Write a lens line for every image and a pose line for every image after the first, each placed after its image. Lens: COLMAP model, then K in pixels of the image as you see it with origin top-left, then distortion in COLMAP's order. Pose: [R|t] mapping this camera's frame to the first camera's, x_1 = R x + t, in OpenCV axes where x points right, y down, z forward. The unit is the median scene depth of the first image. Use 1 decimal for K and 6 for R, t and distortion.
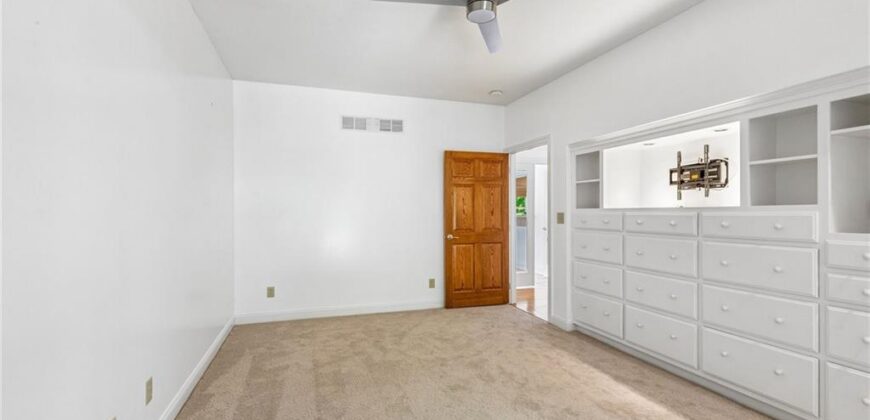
lens RADIAL K [[394.2, 0, 435.3], [0, 394.2, 210.8], [0, 0, 1]] dist [0.003872, 0.000504]
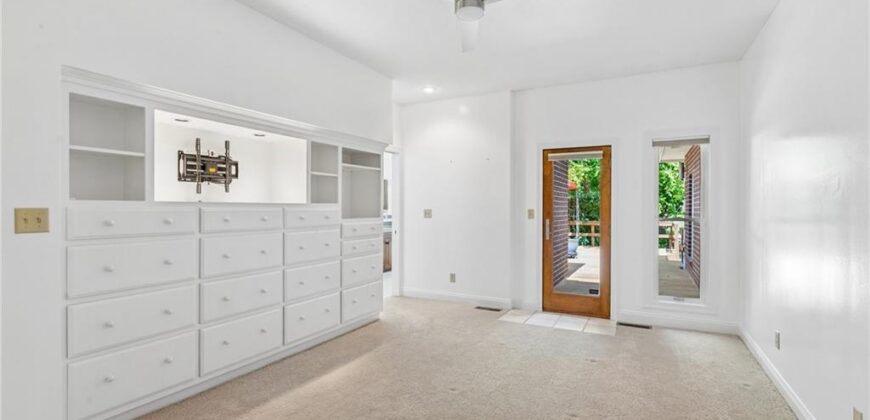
lens RADIAL K [[400.5, 0, 436.4], [0, 400.5, 209.3], [0, 0, 1]] dist [0.003828, -0.000616]
pose [[-0.693568, -0.003486, 0.720383, -0.422616], [-0.004947, 0.999988, 0.000077, 0.005446], [-0.720375, -0.003510, -0.693576, 1.325261]]
